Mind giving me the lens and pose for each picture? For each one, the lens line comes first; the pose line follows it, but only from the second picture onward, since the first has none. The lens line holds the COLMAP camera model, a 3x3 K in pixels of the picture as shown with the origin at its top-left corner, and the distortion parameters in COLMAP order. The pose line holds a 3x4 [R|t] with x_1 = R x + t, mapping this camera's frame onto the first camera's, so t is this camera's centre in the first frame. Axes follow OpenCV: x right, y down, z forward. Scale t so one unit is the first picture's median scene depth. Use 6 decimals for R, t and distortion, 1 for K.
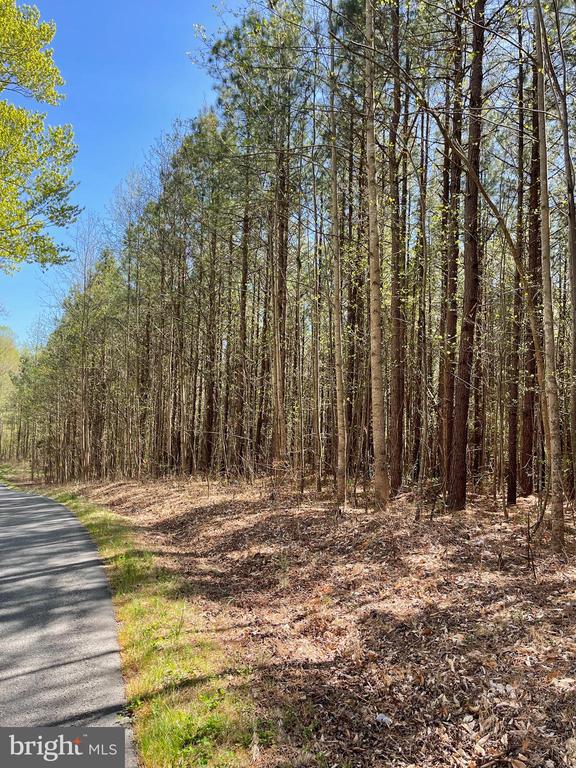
lens RADIAL K [[582.3, 0, 288.0], [0, 582.3, 388.3], [0, 0, 1]] dist [0.114123, -0.142597]
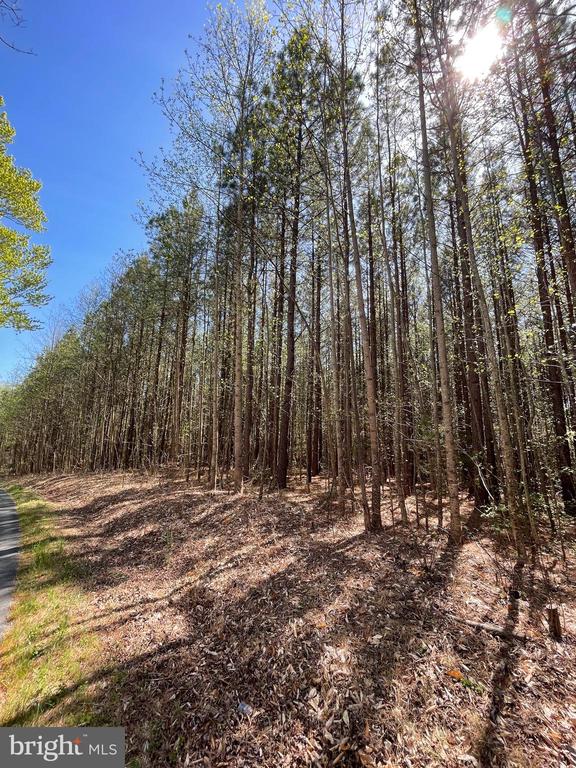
lens RADIAL K [[309.6, 0, 282.6], [0, 309.6, 378.0], [0, 0, 1]] dist [0.001473, -0.000239]
pose [[0.953355, 0.053592, 0.297055, 0.005498], [-0.018009, 0.992458, -0.121253, -0.002584], [-0.301312, 0.110247, 0.947131, 0.100829]]
